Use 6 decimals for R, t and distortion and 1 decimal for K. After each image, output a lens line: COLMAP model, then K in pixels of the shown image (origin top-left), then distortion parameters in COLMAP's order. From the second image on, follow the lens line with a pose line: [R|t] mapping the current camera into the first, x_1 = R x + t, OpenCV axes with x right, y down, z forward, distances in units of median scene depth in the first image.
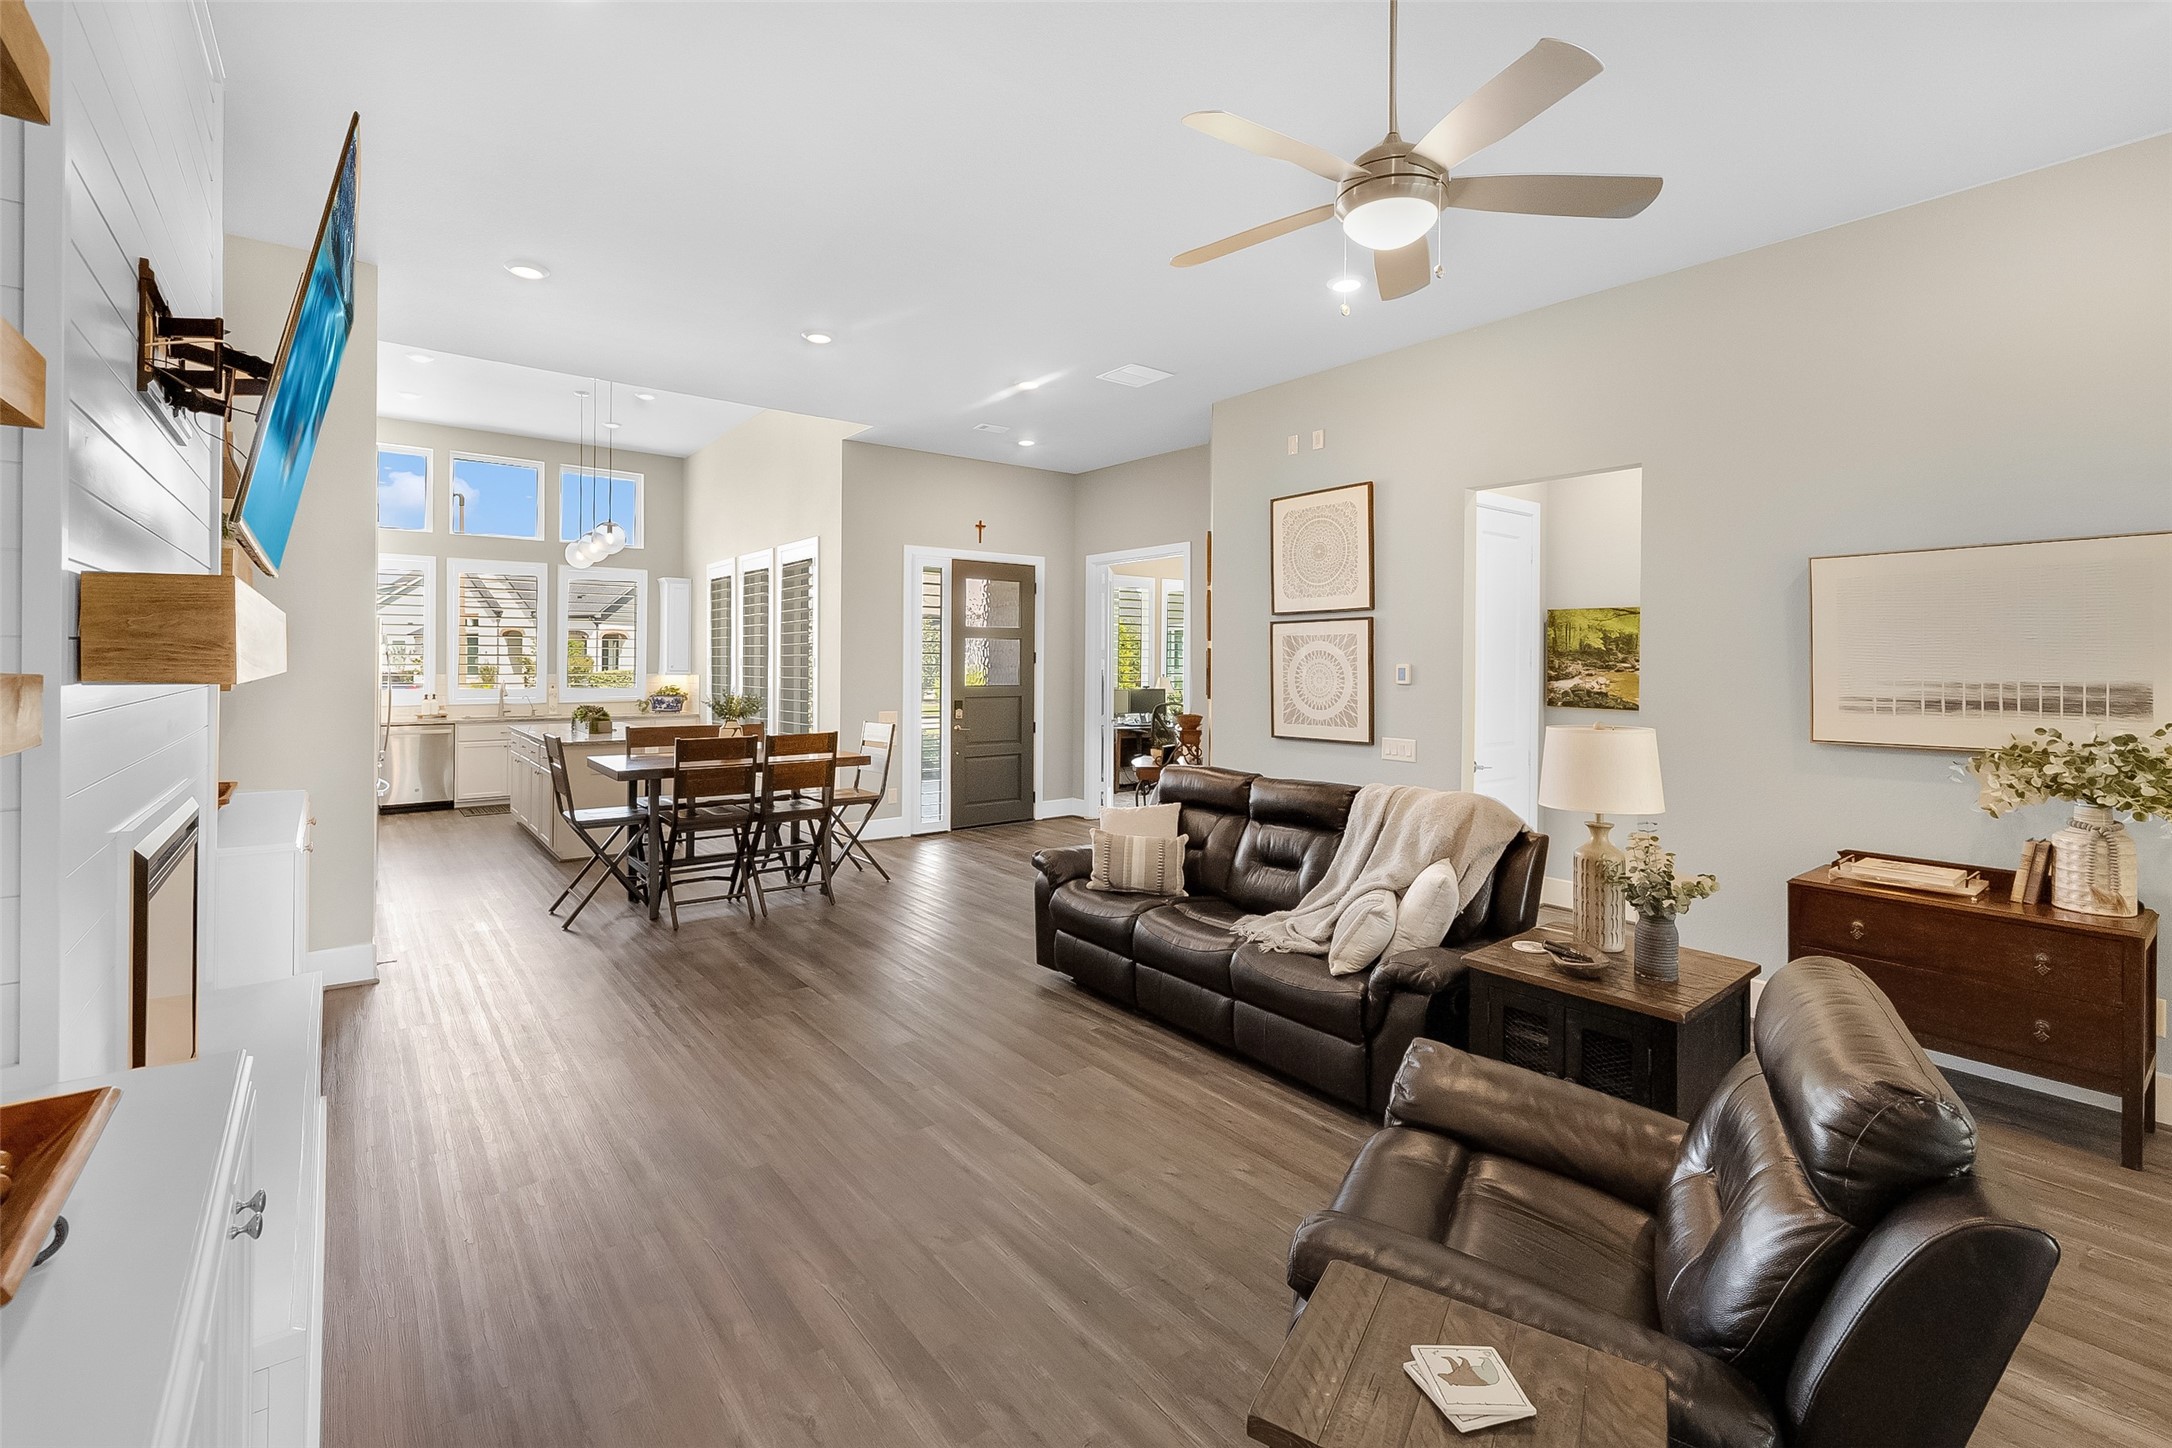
lens RADIAL K [[949.4, 0, 1059.7], [0, 949.4, 652.4], [0, 0, 1]] dist [-0.002890, 0.002599]
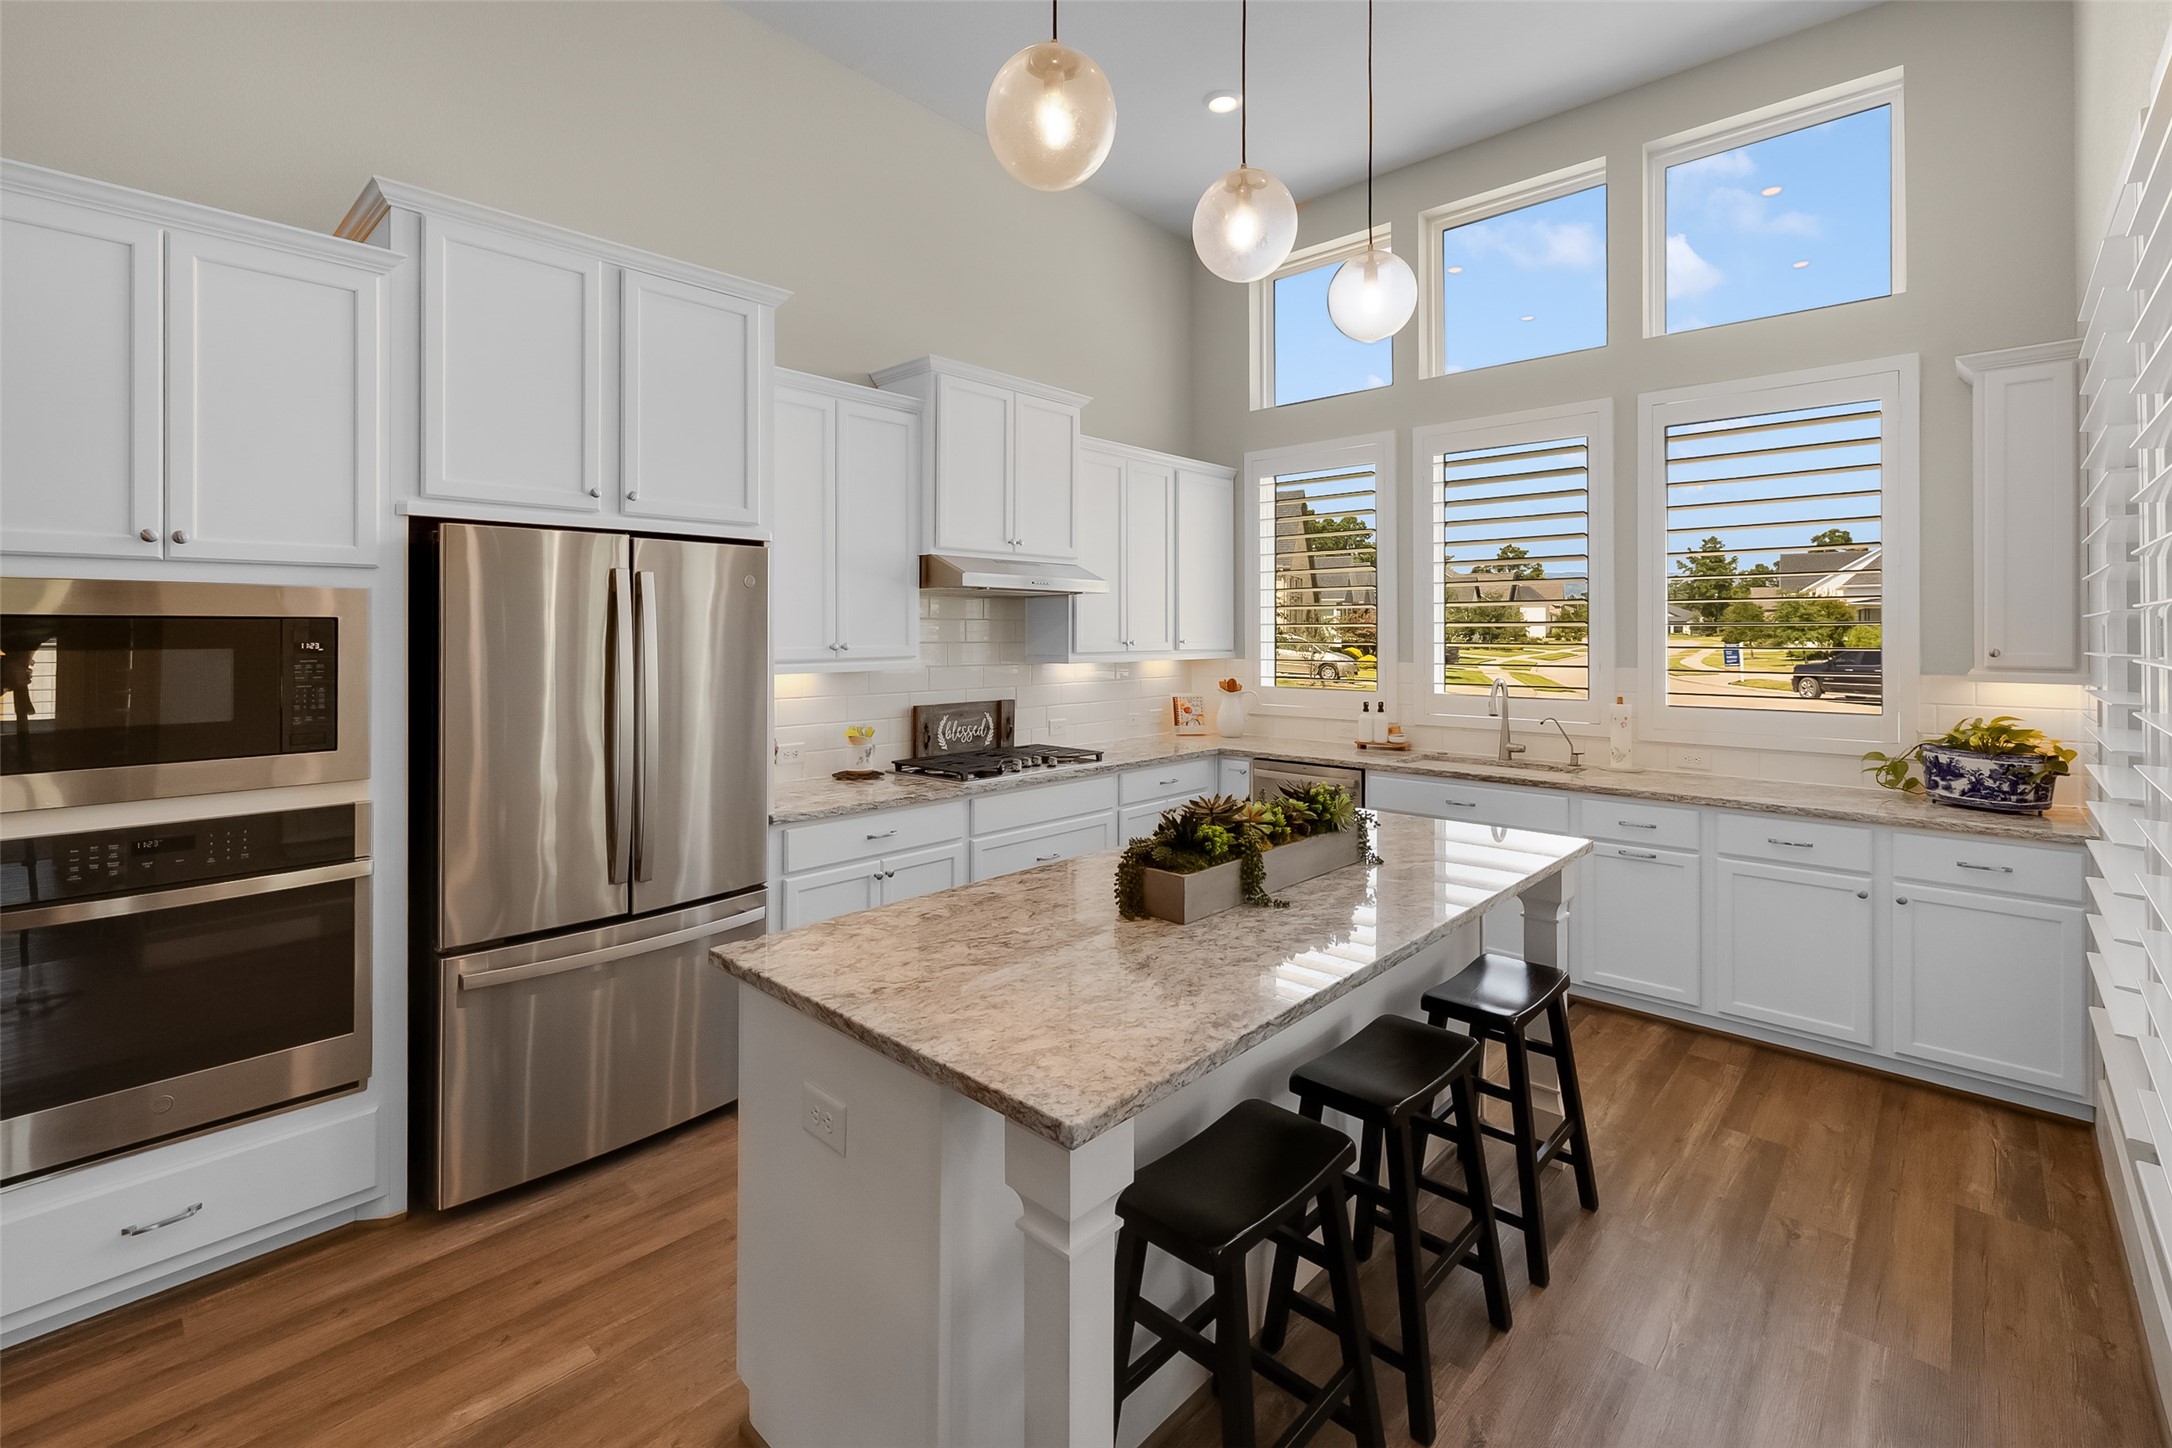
lens RADIAL K [[949.4, 0, 1091.9], [0, 949.4, 634.3], [0, 0, 1]] dist [-0.002890, 0.002599]
pose [[0.181077, -0.000442, -0.983469, -0.308255], [0.007873, 0.999969, 0.001000, 0.010656], [0.983437, -0.007924, 0.181075, 1.226988]]
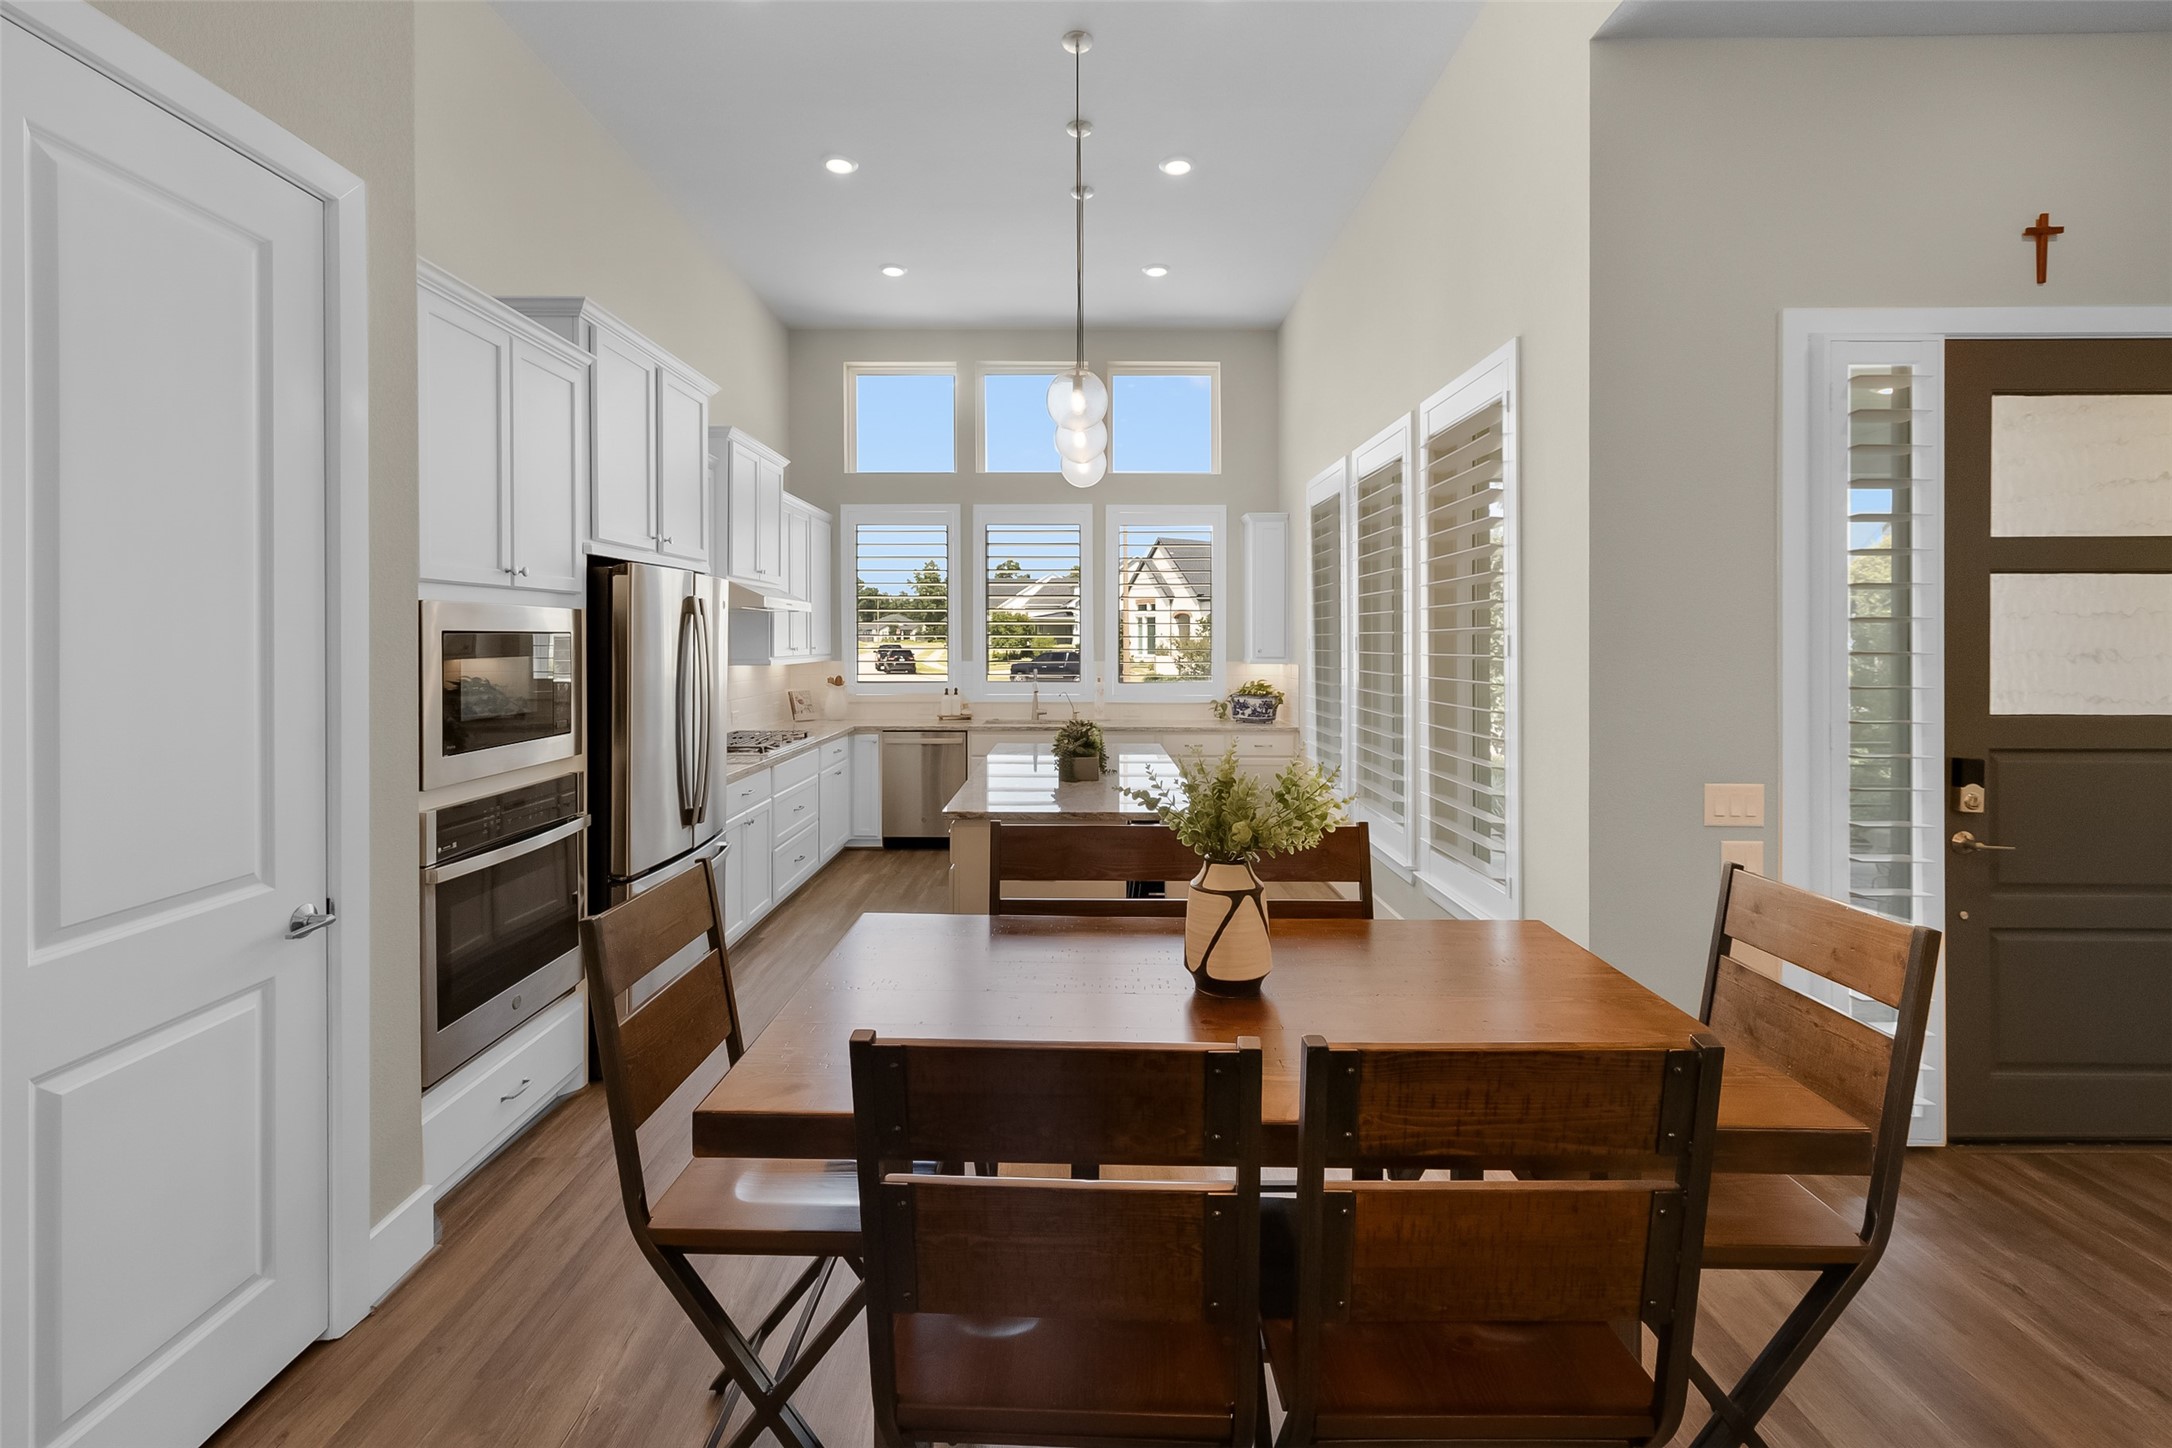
lens RADIAL K [[949.4, 0, 1083.1], [0, 949.4, 642.3], [0, 0, 1]] dist [-0.002890, 0.002599]
pose [[0.799047, -0.001907, -0.601266, -0.216150], [0.008364, 0.999933, 0.007945, 0.005680], [0.601210, -0.011378, 0.799010, 0.761806]]
